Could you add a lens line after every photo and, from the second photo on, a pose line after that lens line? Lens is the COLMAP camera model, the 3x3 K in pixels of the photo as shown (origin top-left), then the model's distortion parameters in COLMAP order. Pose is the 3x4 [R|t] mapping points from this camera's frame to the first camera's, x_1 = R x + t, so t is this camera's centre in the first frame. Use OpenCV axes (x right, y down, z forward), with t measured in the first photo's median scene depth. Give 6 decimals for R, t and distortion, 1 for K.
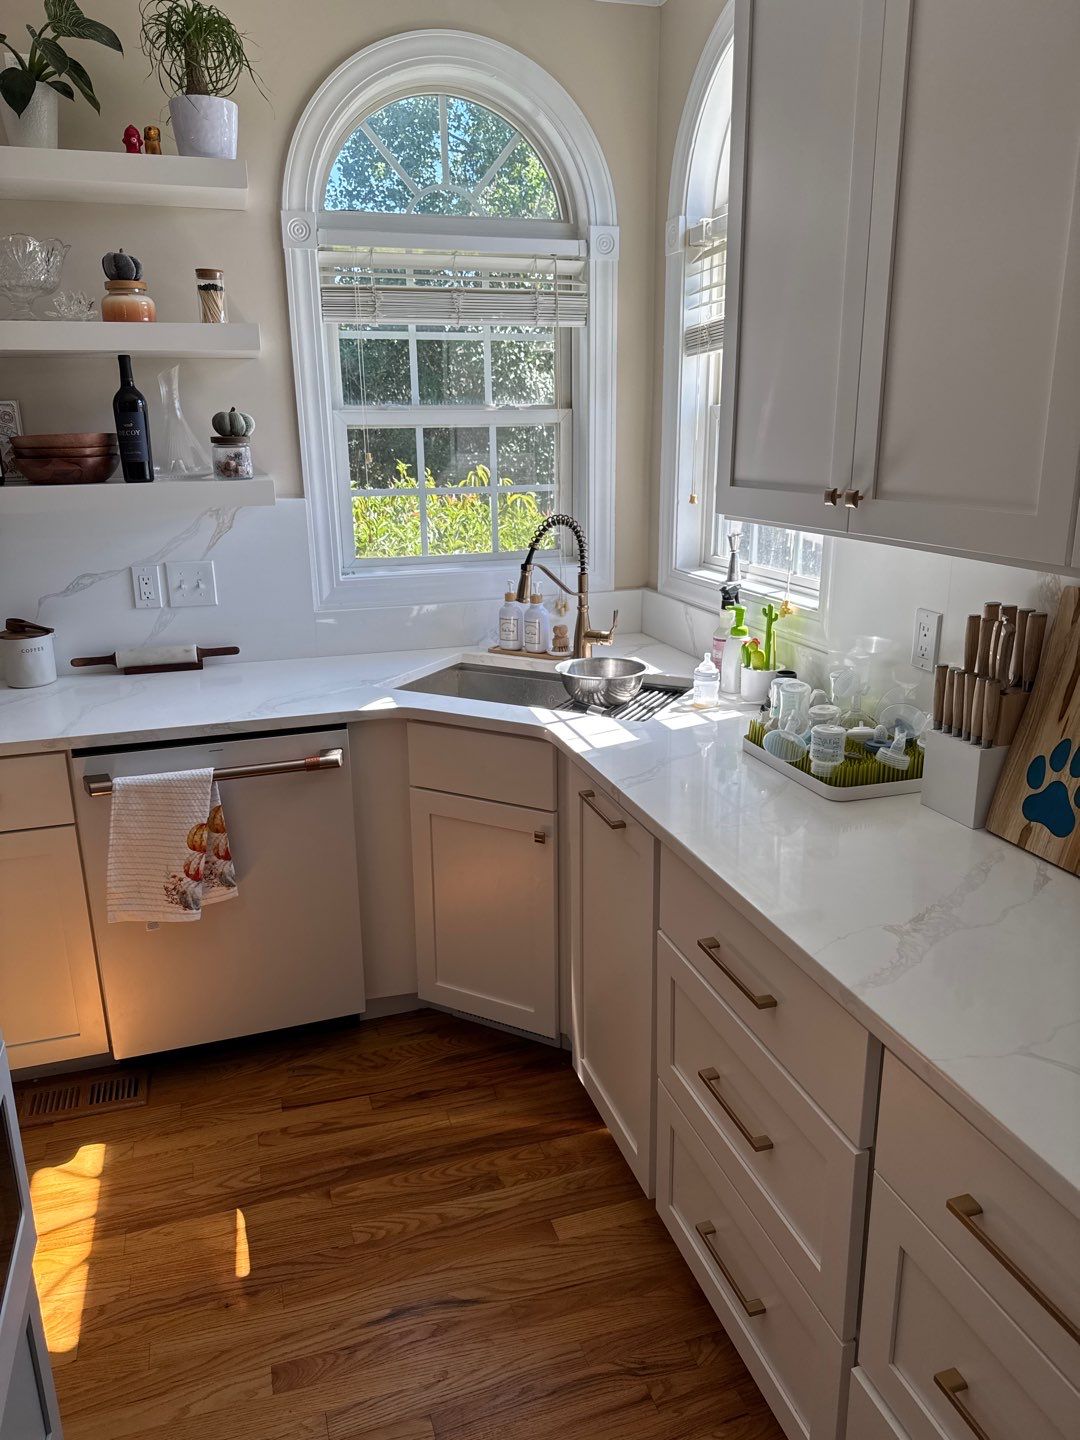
lens RADIAL K [[1023.0, 0, 552.7], [0, 1023.0, 711.1], [0, 0, 1]] dist [0.037582, -0.048388]
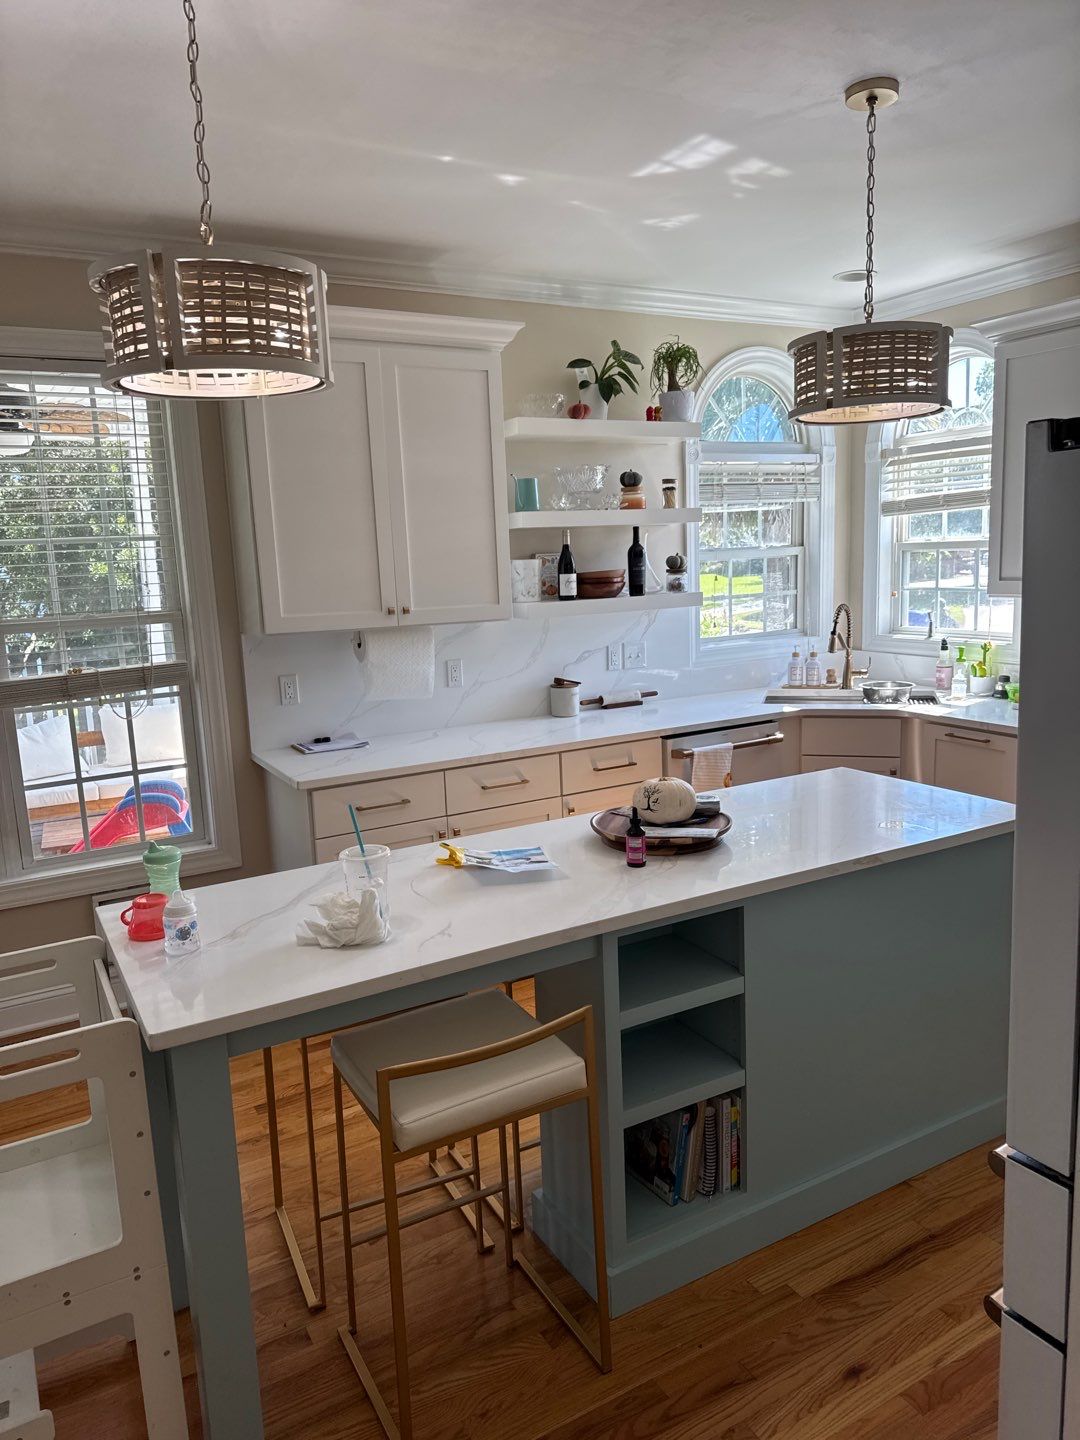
lens RADIAL K [[1023.0, 0, 537.6], [0, 1023.0, 730.2], [0, 0, 1]] dist [0.037582, -0.048388]
pose [[0.980571, -0.061489, 0.186280, -0.939612], [0.080782, 0.991921, -0.097813, 0.171784], [-0.178760, 0.110960, 0.977616, -0.688181]]
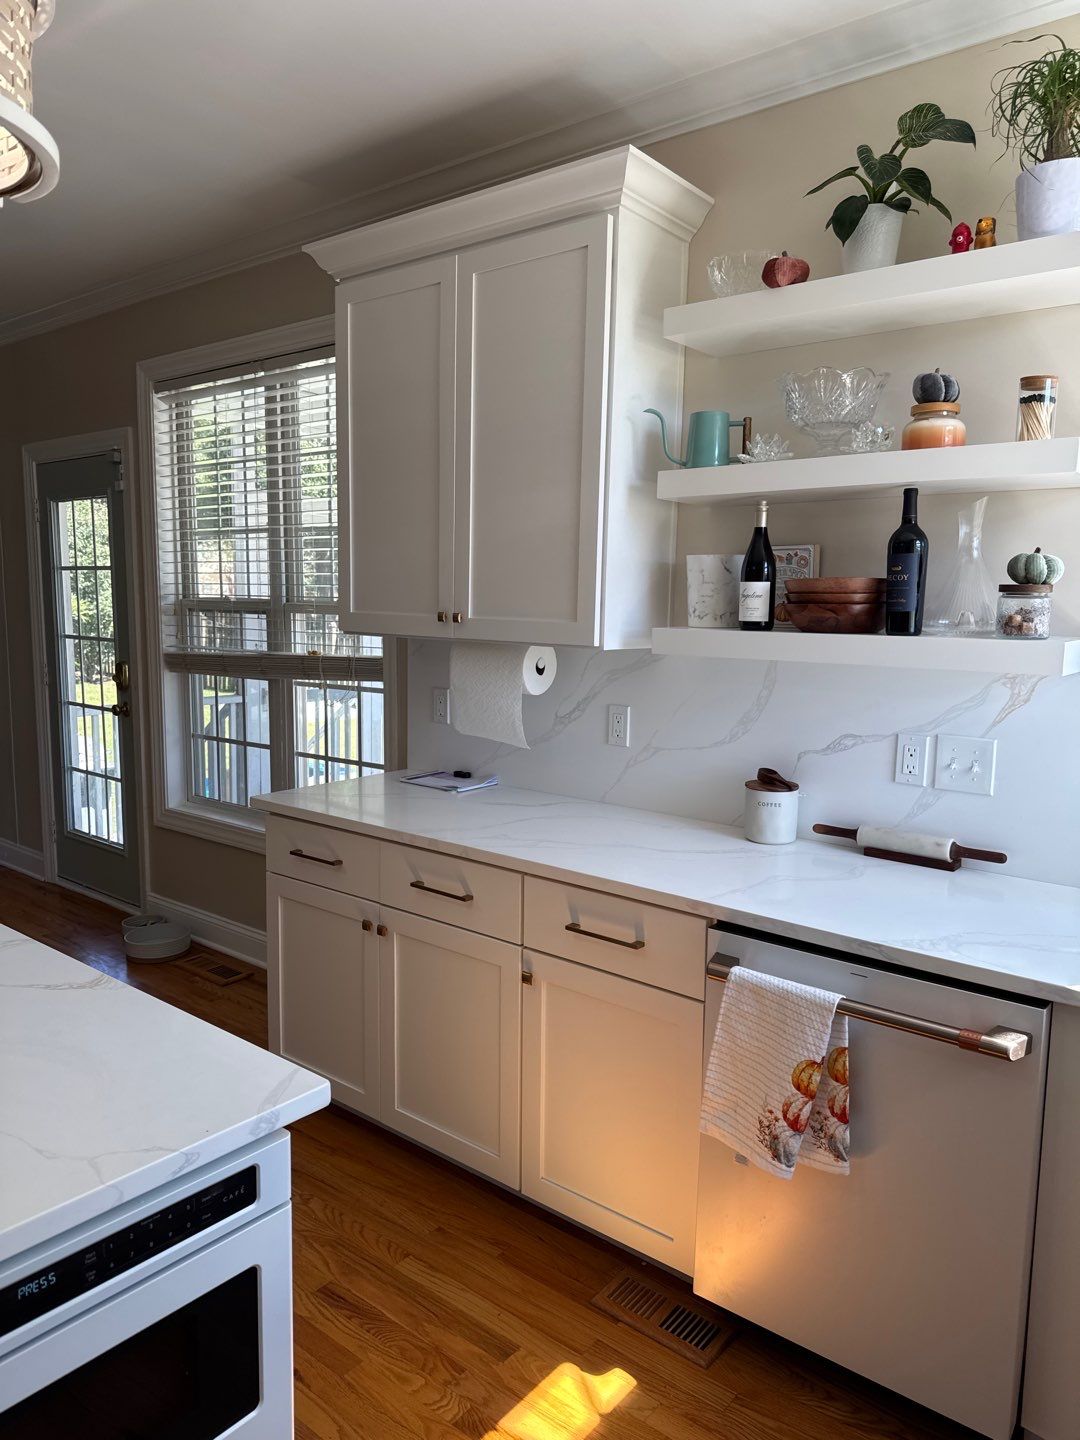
lens RADIAL K [[1023.0, 0, 535.1], [0, 1023.0, 721.1], [0, 0, 1]] dist [0.037582, -0.048388]
pose [[0.535281, 0.124702, -0.835418, 0.150657], [-0.249816, 0.968168, -0.015548, -0.068716], [0.806887, 0.217023, 0.549395, 0.322826]]
